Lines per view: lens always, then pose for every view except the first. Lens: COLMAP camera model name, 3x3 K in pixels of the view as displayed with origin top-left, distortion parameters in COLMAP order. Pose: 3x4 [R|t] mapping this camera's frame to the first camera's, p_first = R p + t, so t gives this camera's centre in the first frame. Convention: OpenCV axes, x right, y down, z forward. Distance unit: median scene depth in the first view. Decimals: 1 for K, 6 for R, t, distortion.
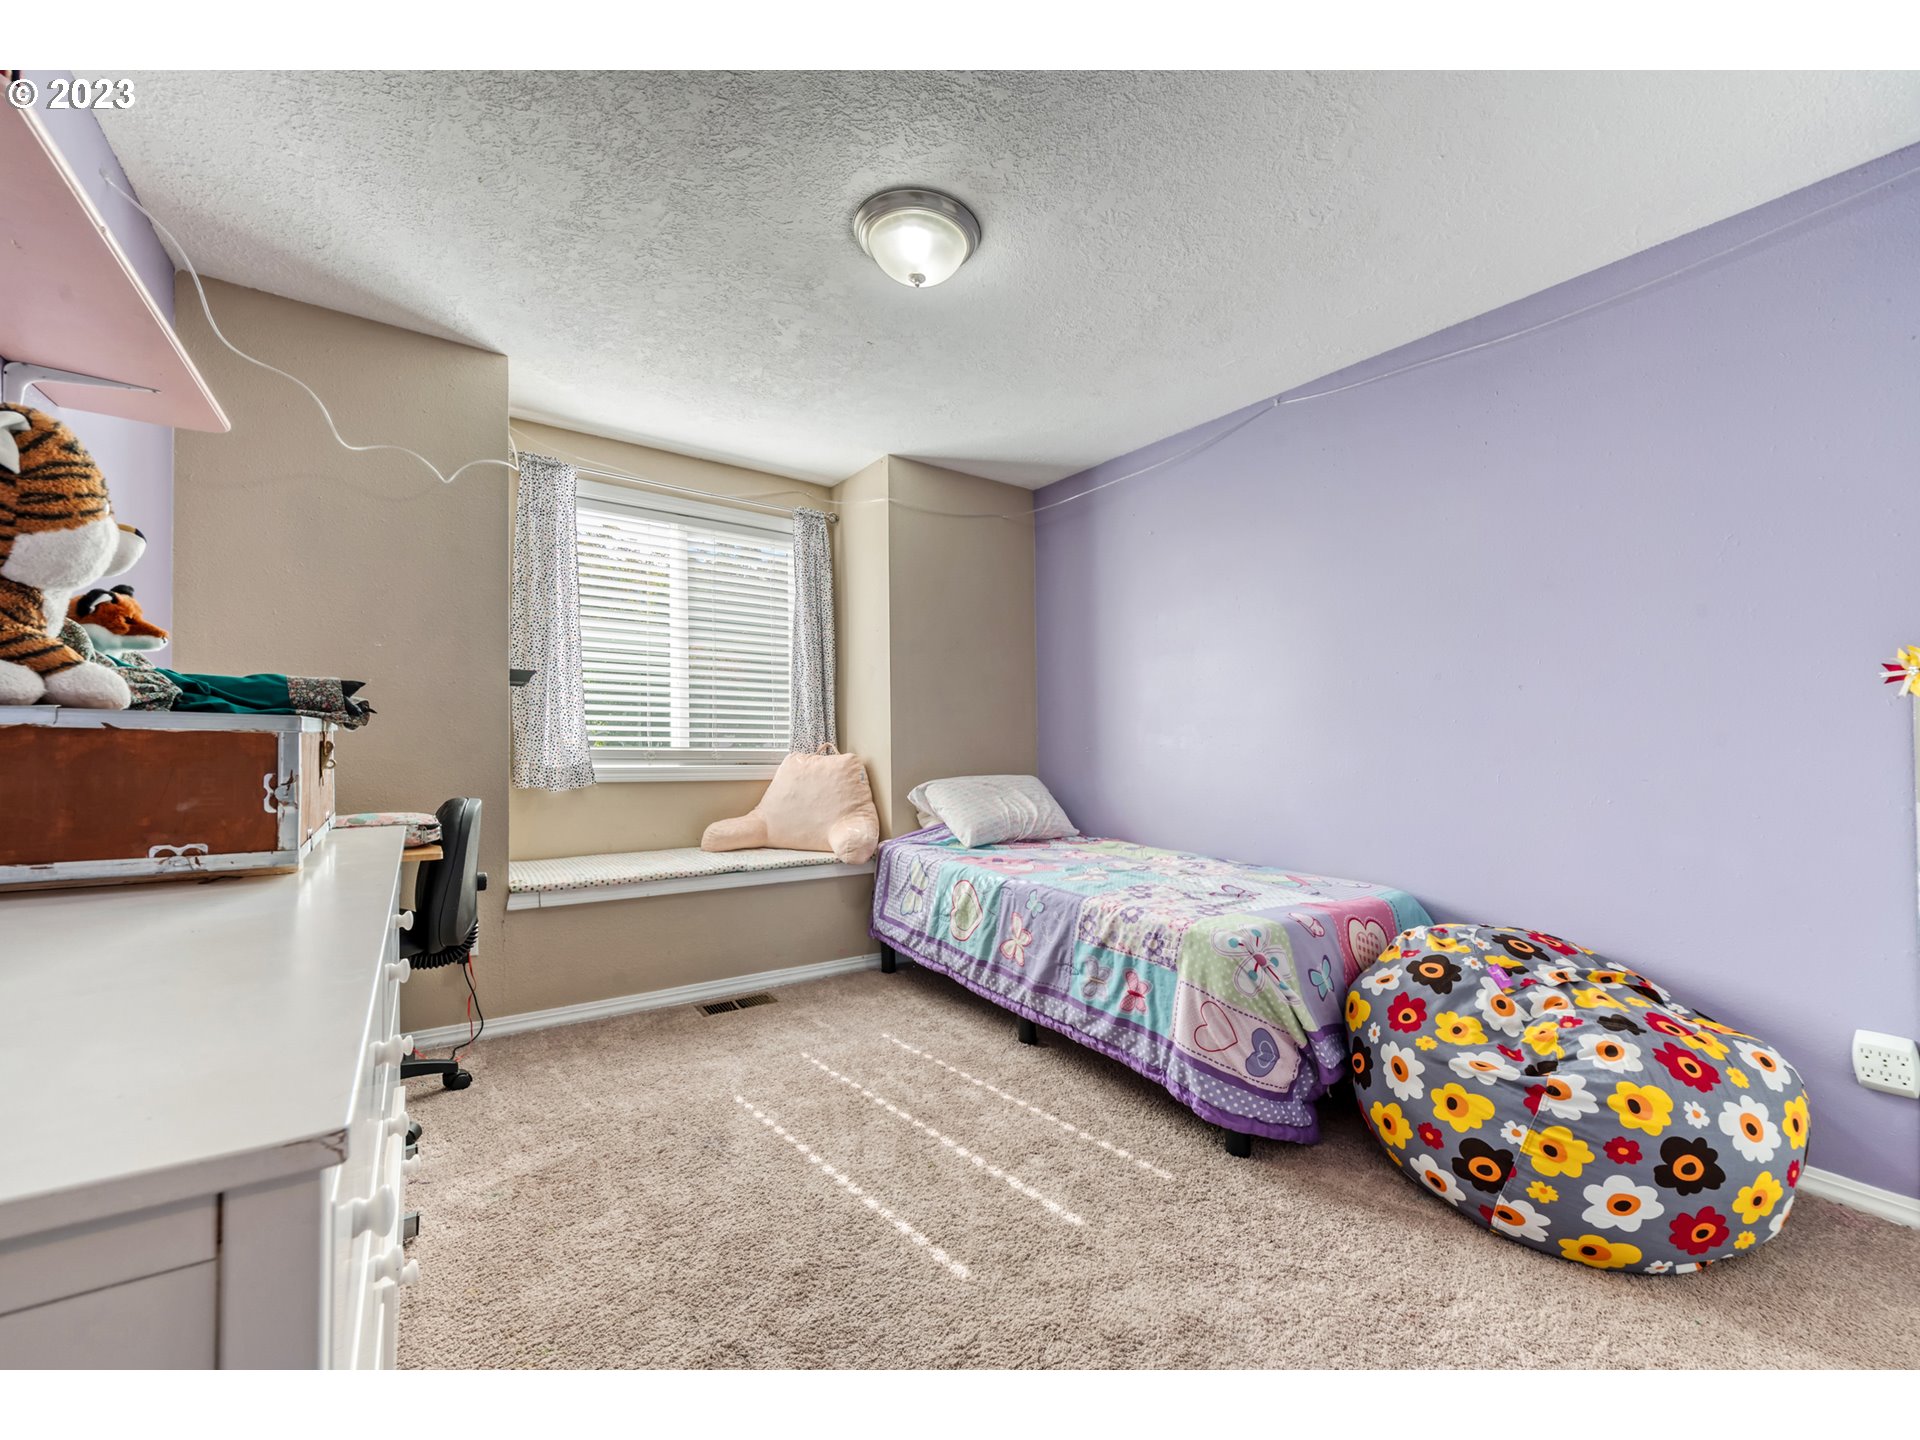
lens RADIAL K [[785.0, 0, 999.4], [0, 785.0, 716.8], [0, 0, 1]] dist [0.000947, 0.000021]
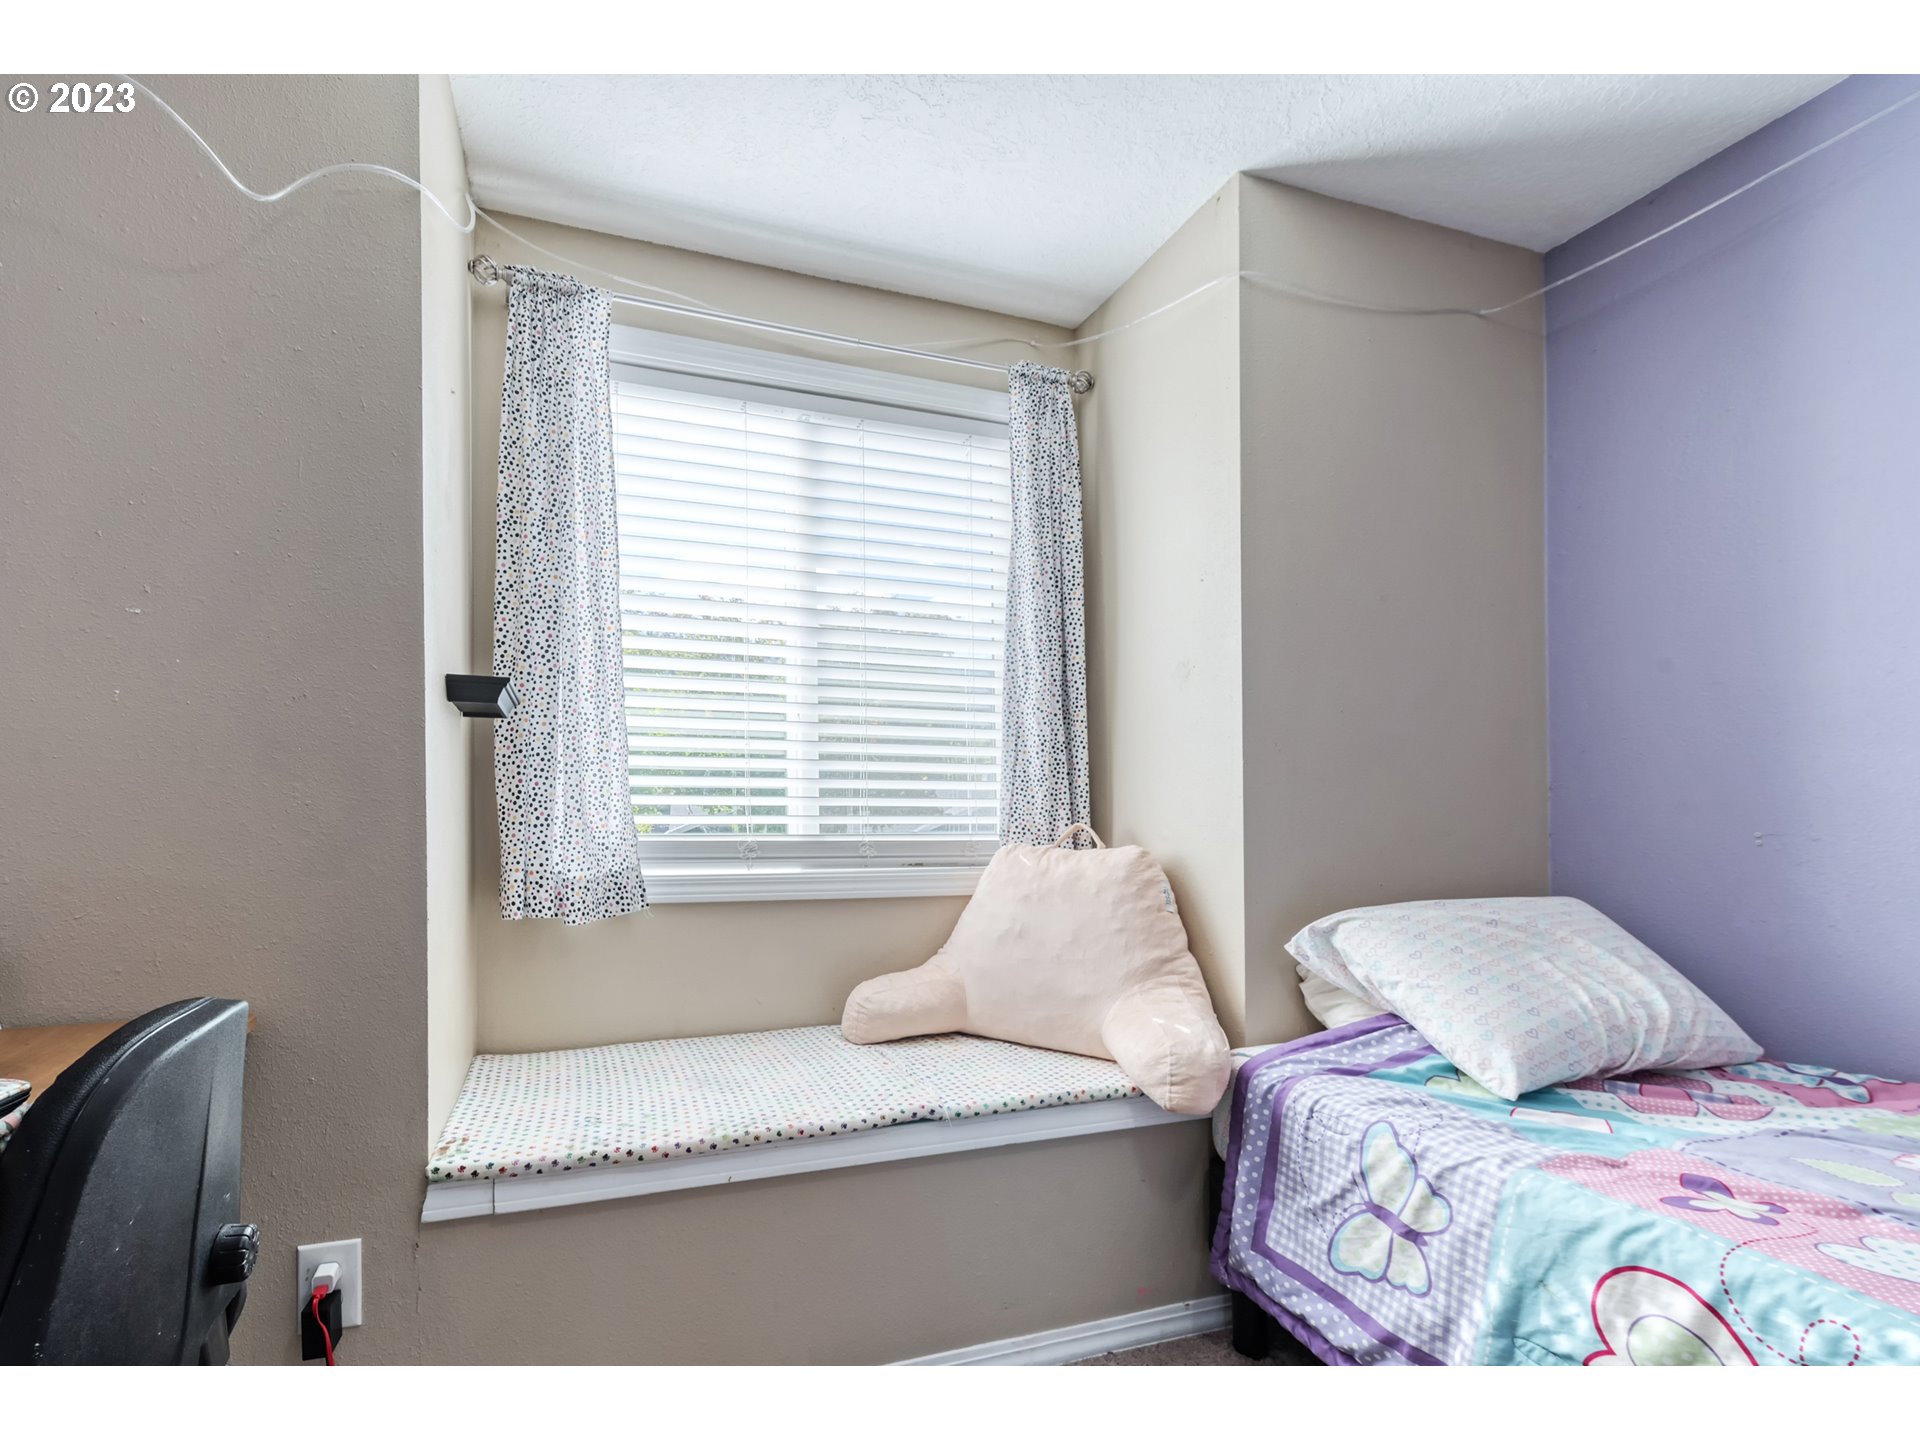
lens RADIAL K [[785.0, 0, 961.6], [0, 785.0, 733.7], [0, 0, 1]] dist [0.001466, 0.000400]
pose [[0.980629, -0.029980, -0.193568, -0.204474], [0.016324, 0.997288, -0.071761, 0.010871], [0.195195, 0.067211, 0.978459, 0.517958]]
